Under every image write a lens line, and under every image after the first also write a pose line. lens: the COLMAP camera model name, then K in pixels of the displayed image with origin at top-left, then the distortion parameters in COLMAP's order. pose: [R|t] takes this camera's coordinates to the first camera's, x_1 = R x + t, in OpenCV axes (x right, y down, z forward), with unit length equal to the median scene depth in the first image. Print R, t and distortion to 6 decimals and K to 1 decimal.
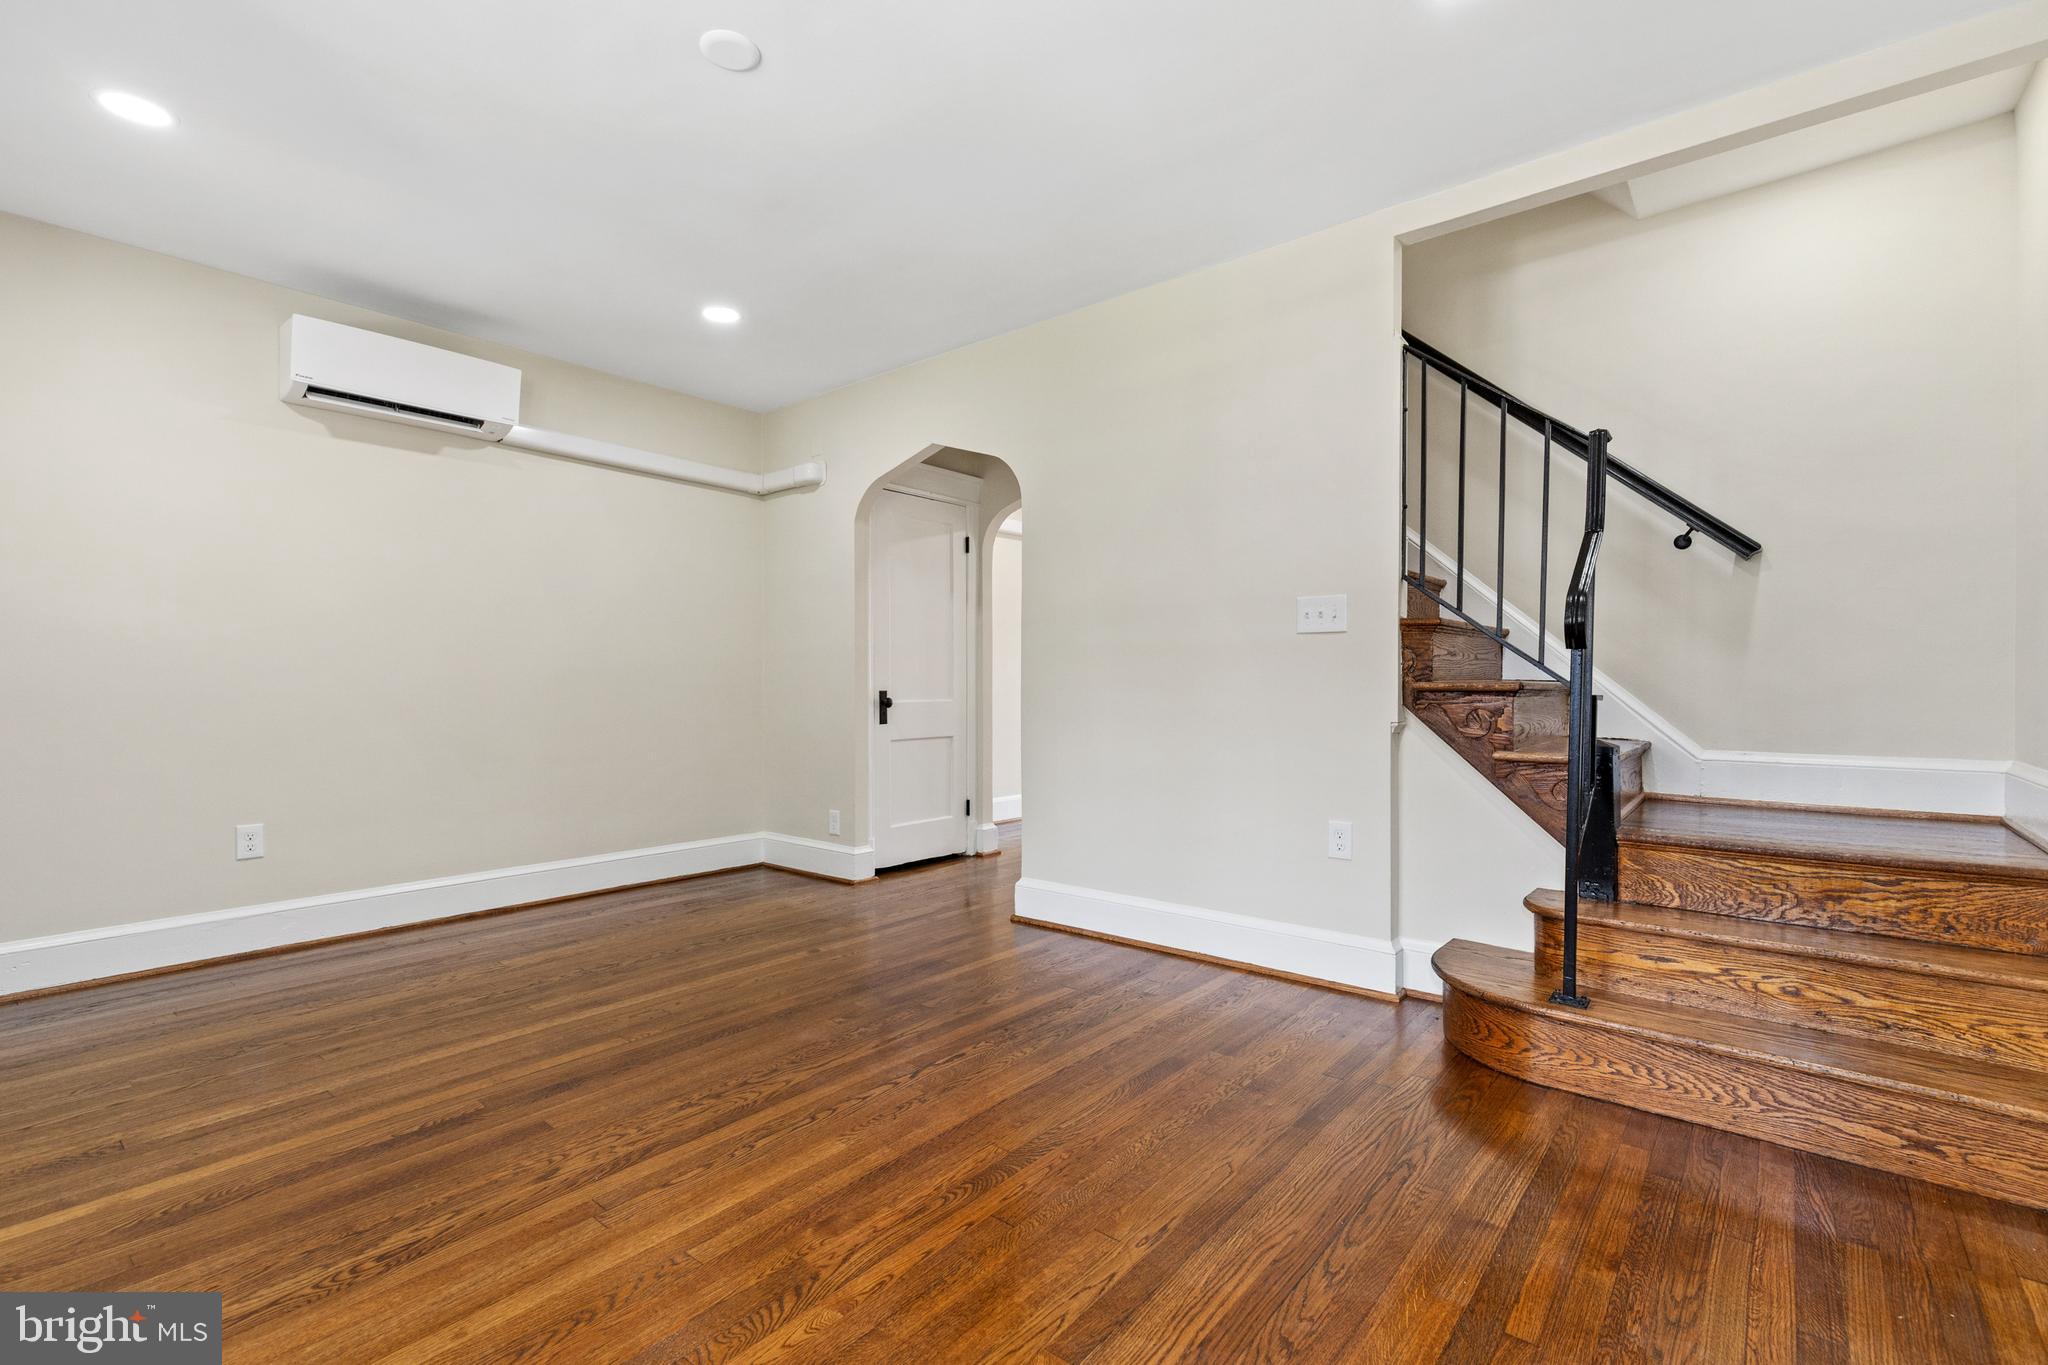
lens RADIAL K [[920.1, 0, 1014.9], [0, 920.1, 684.2], [0, 0, 1]] dist [0.006929, -0.001290]
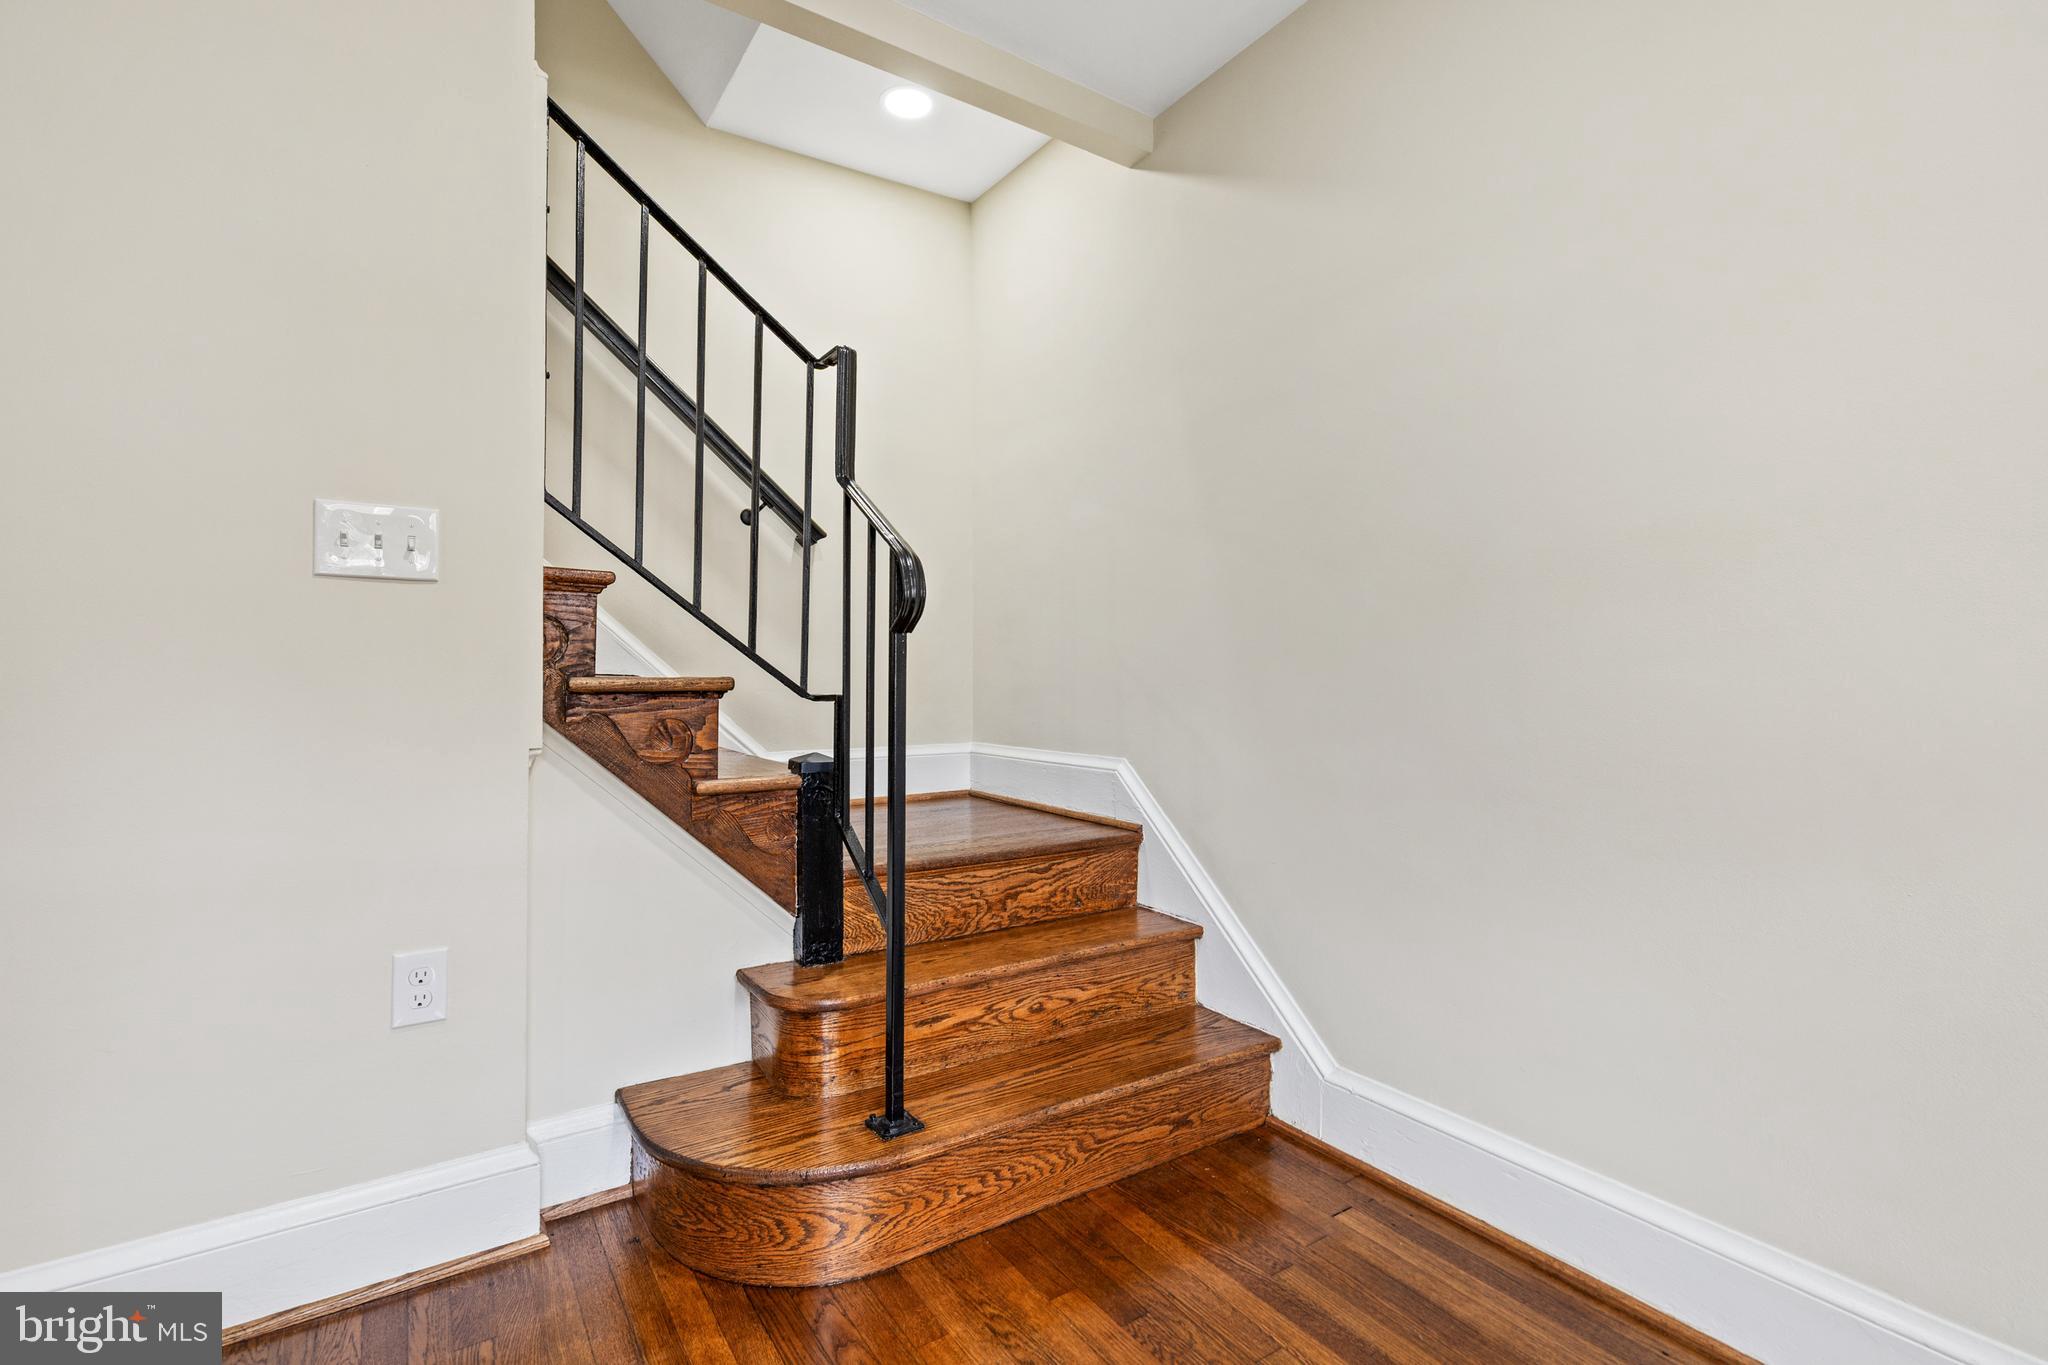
lens RADIAL K [[920.1, 0, 1032.0], [0, 920.1, 663.2], [0, 0, 1]] dist [0.006929, -0.001290]
pose [[0.283454, 0.011195, 0.958921, -0.056891], [-0.001954, 0.999937, -0.011097, -0.007039], [-0.958984, 0.001272, 0.283458, 0.685534]]
